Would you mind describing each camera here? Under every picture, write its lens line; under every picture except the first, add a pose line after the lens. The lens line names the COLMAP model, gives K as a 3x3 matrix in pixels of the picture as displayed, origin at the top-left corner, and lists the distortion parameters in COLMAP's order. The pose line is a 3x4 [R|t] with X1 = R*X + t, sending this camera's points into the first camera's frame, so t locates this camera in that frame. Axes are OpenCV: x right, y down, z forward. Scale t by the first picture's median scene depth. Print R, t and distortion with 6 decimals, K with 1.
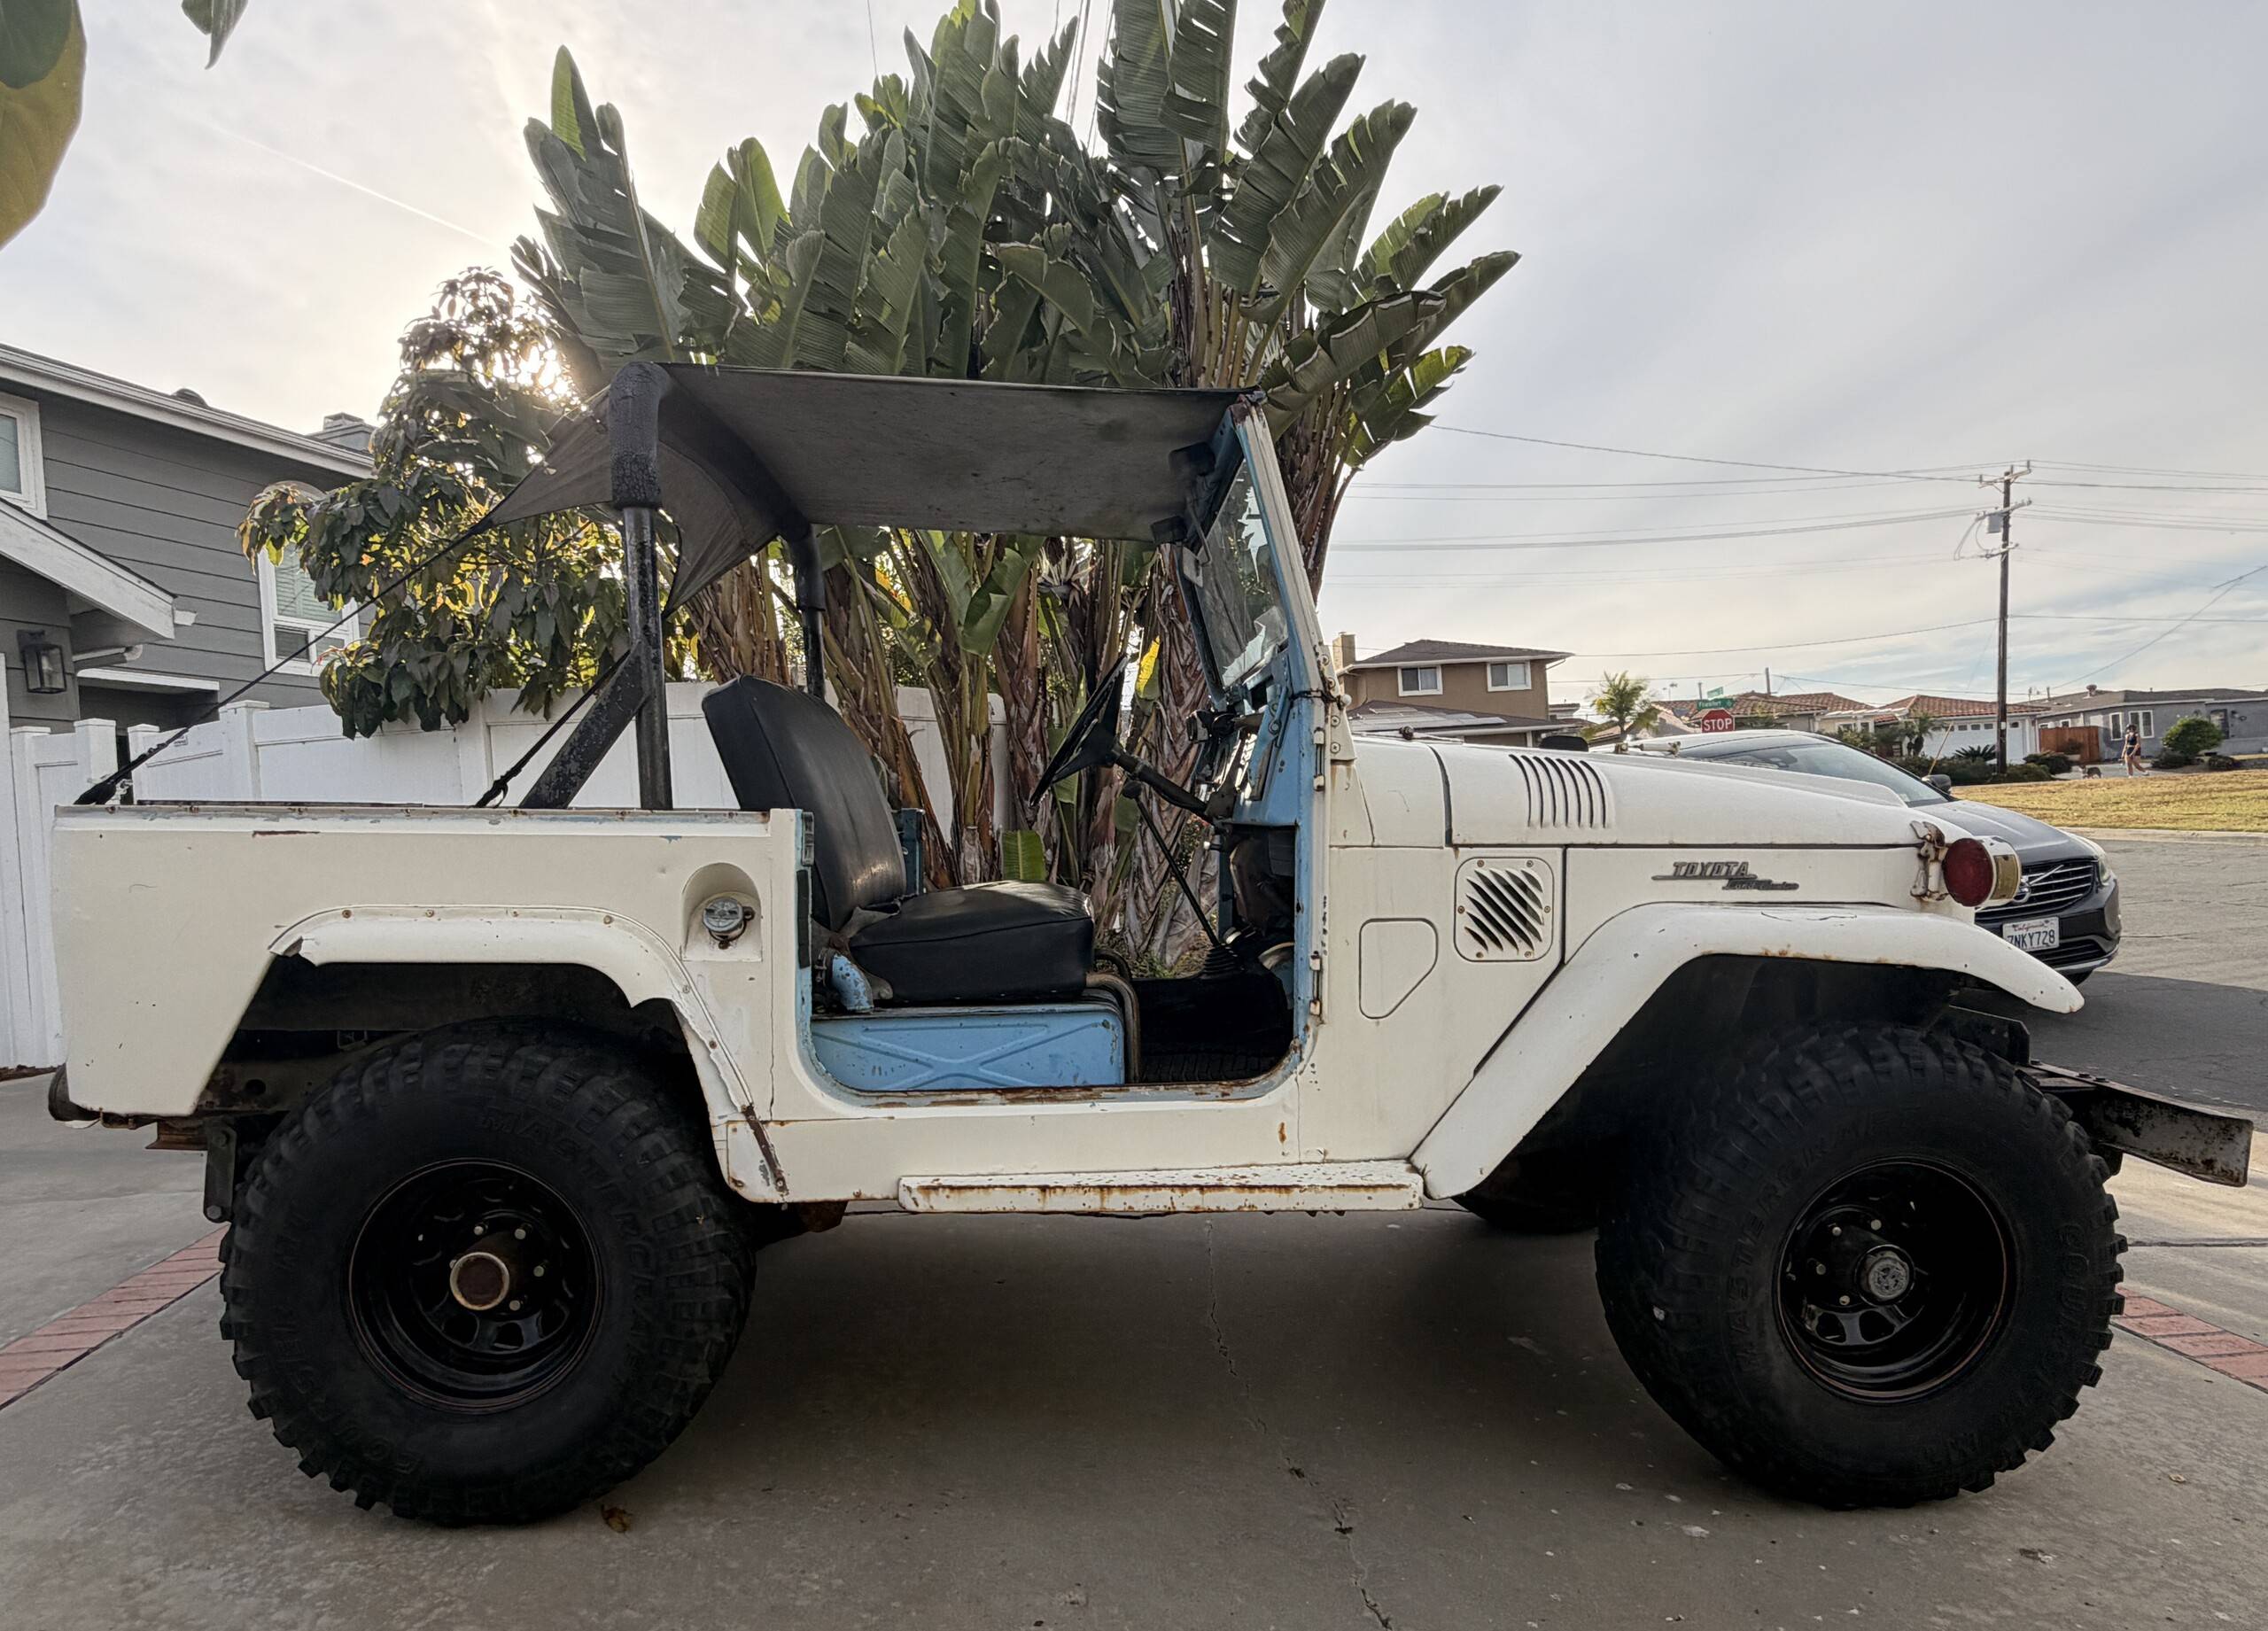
lens RADIAL K [[1326.7, 0, 1110.2], [0, 1326.7, 840.7], [0, 0, 1]] dist [0.001665, -0.000684]
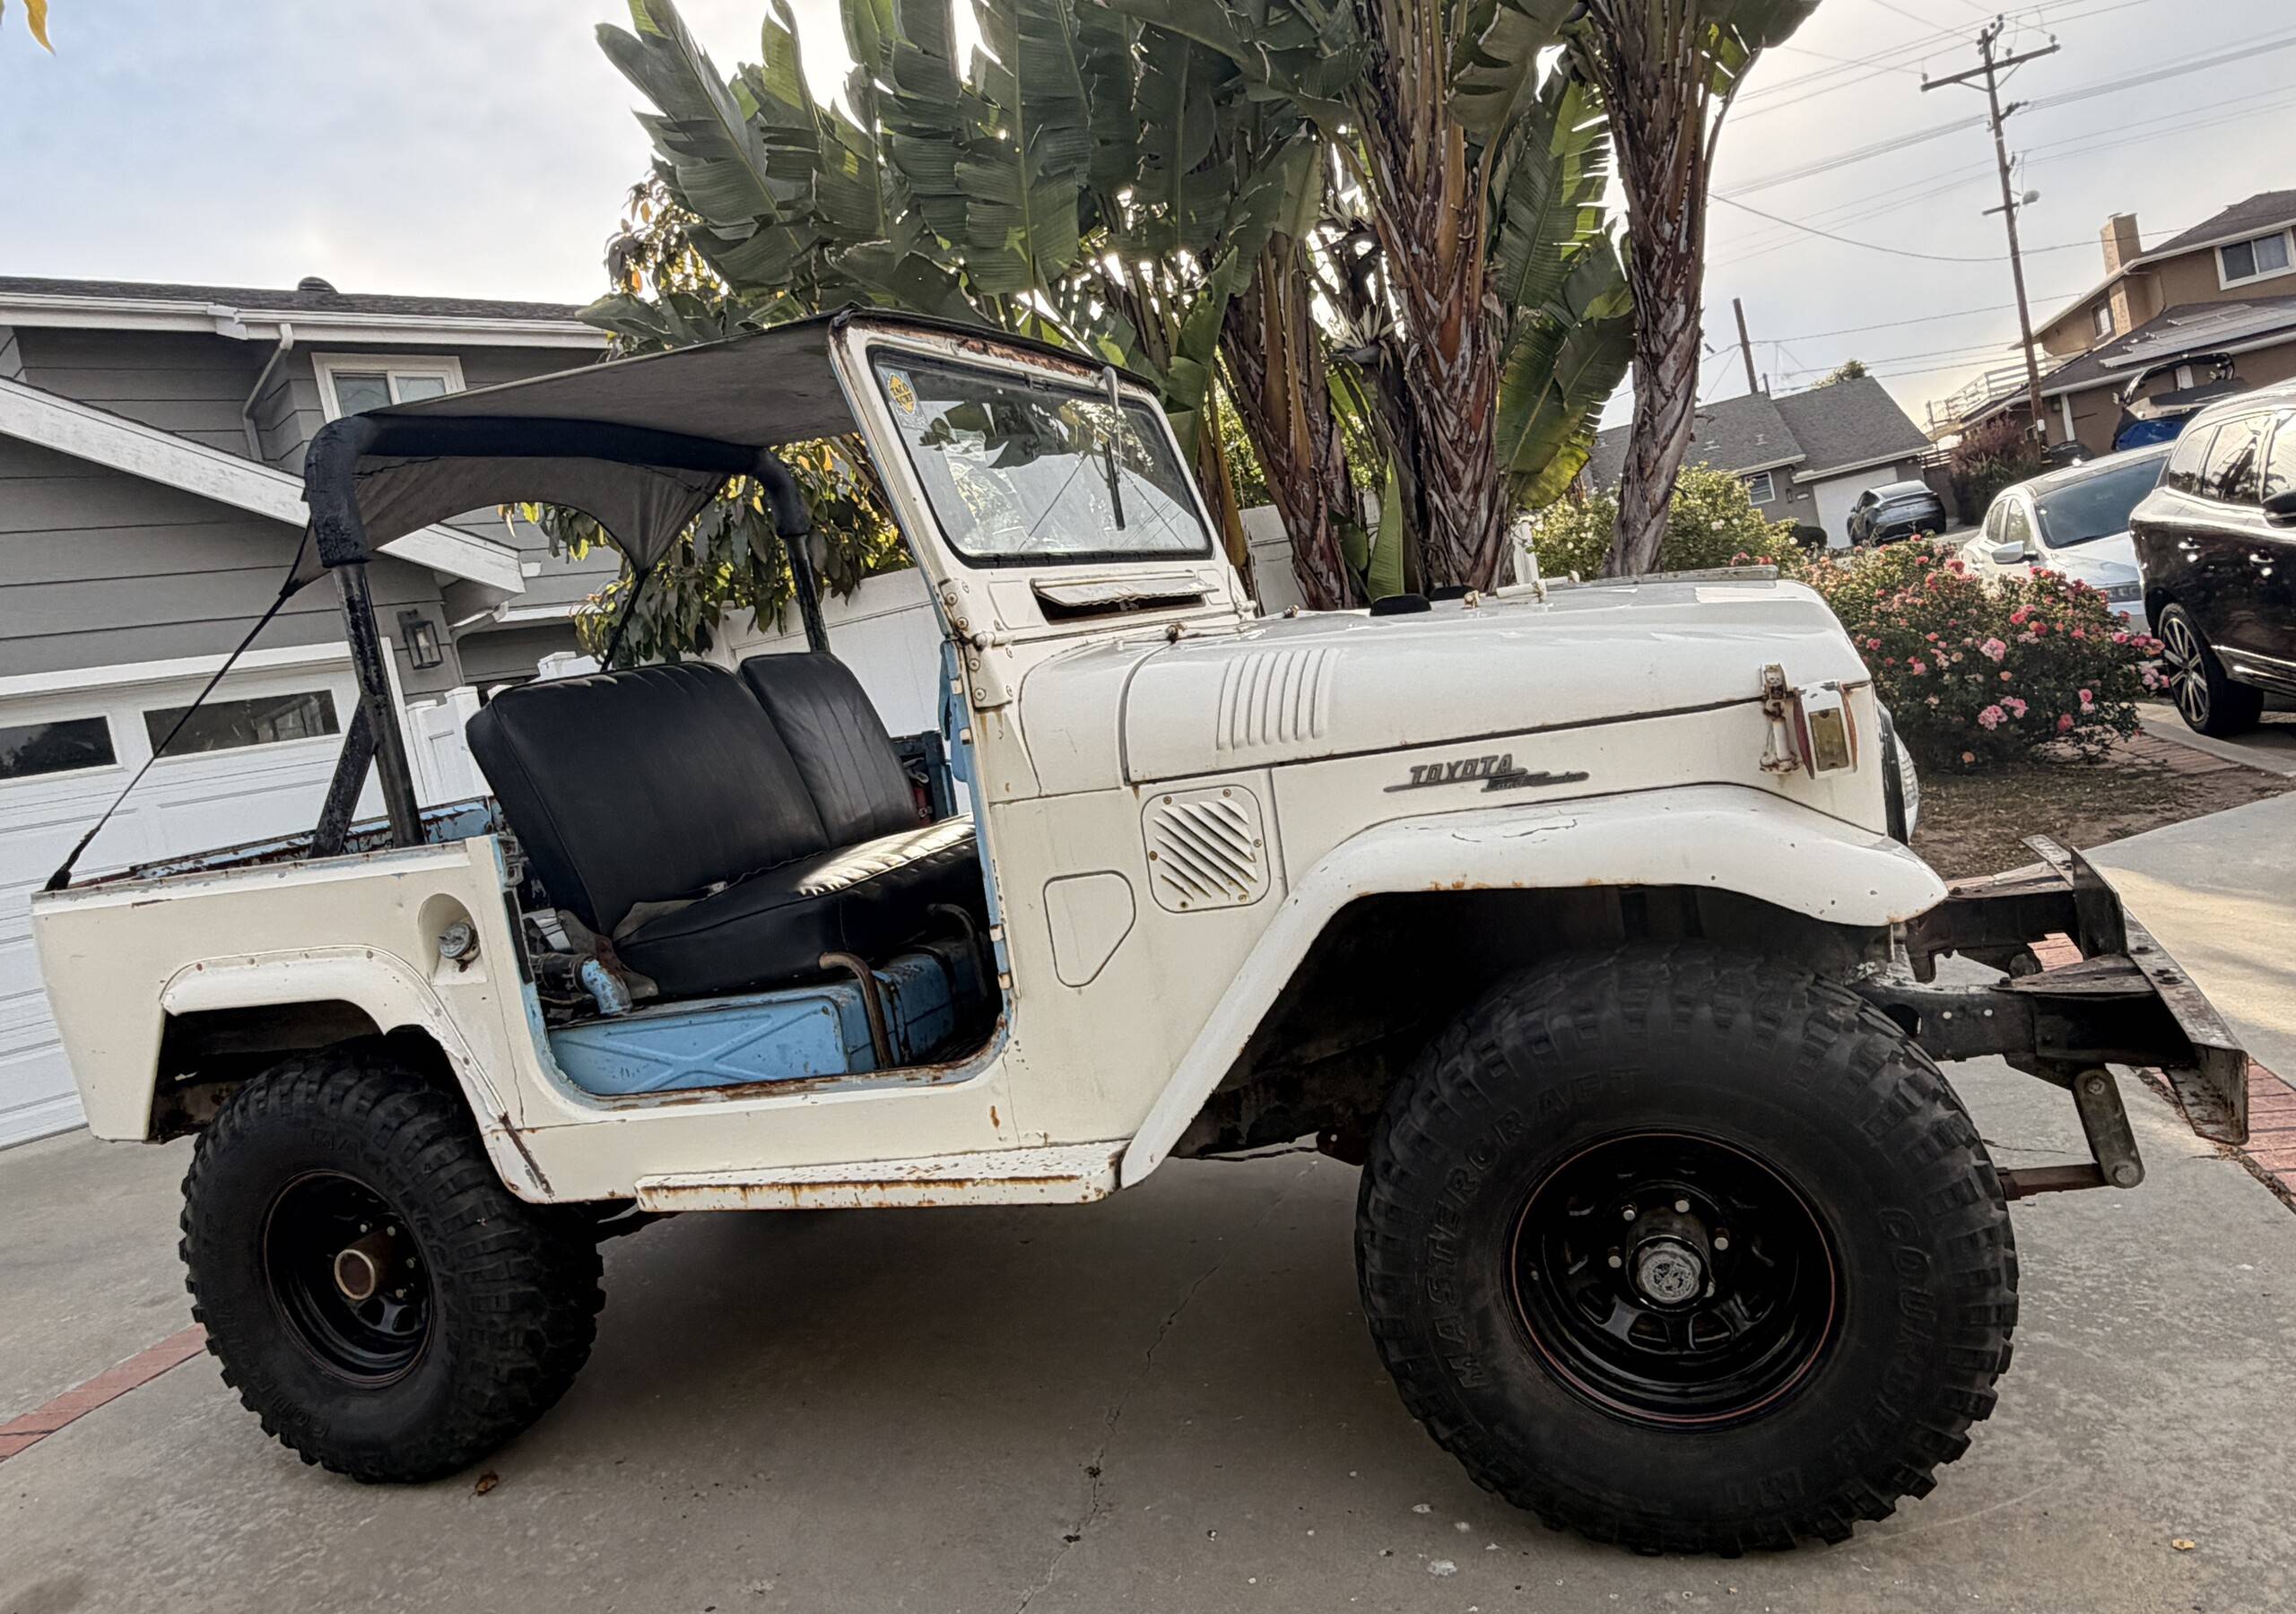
lens RADIAL K [[1656.4, 0, 1130.1], [0, 1656.4, 771.2], [0, 0, 1]] dist [0.003488, -0.001167]
pose [[0.909115, -0.116351, -0.399964, 0.719431], [0.151774, 0.986715, 0.057942, -0.070035], [0.387909, -0.113381, 0.914697, 0.014466]]
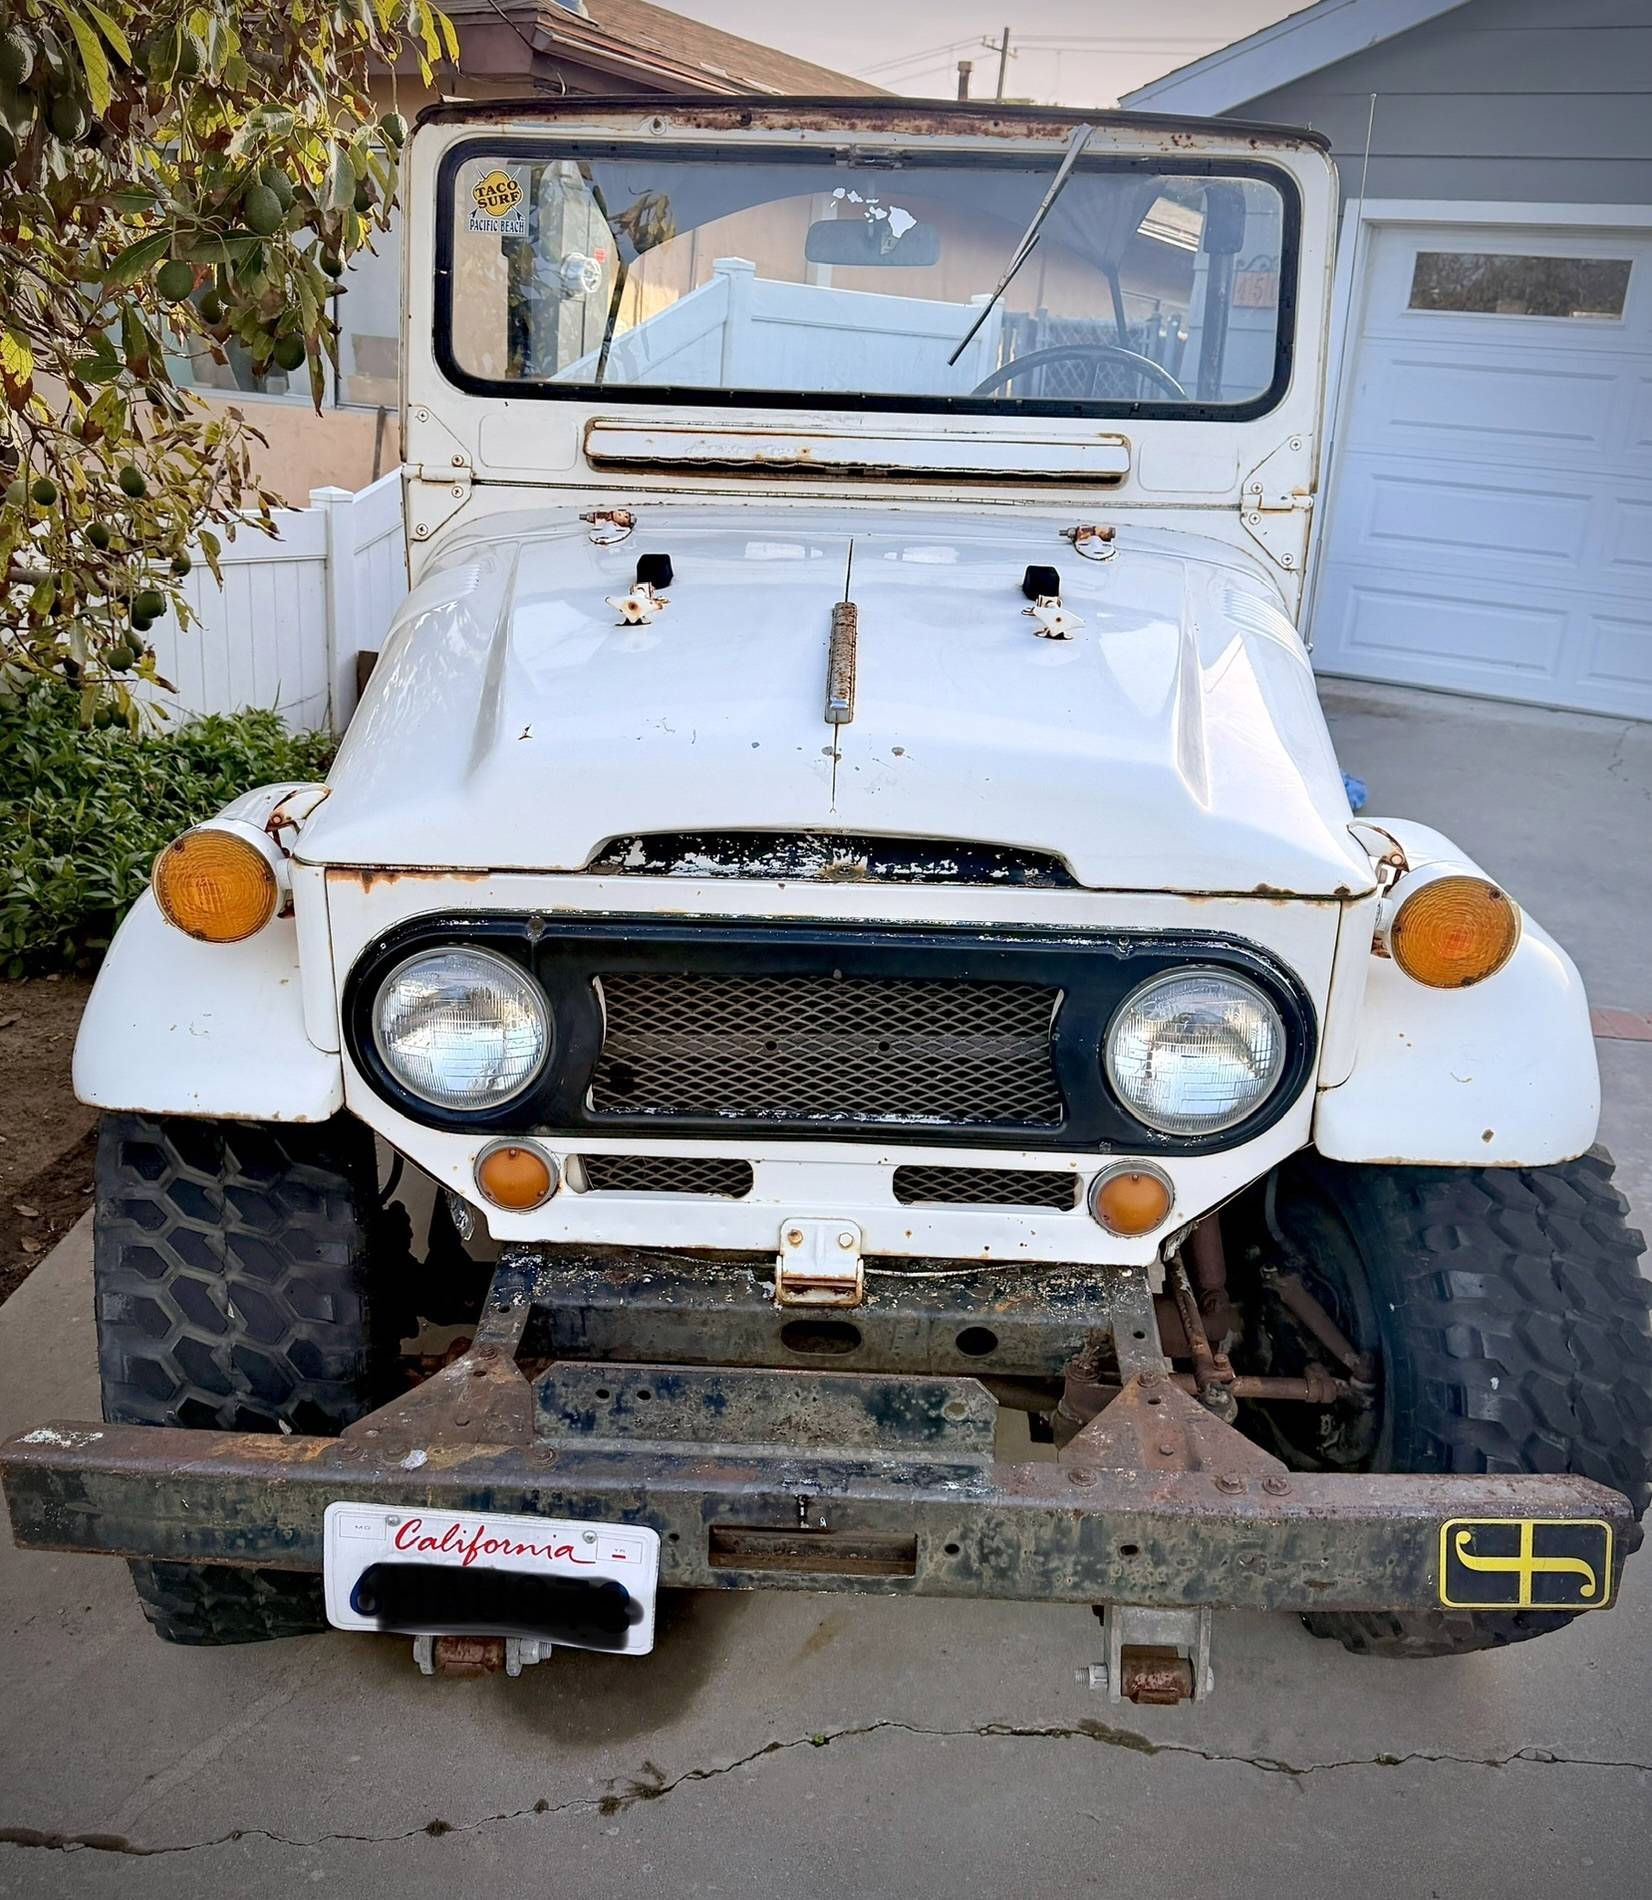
lens RADIAL K [[1888.1, 0, 826.0], [0, 1888.1, 950.0], [0, 0, 1]] dist [0.212509, -0.541829]
pose [[-0.059728, 0.339023, -0.938880, 1.552549], [-0.051333, 0.938272, 0.342069, -0.269443], [0.996894, 0.068627, -0.038638, 1.387077]]
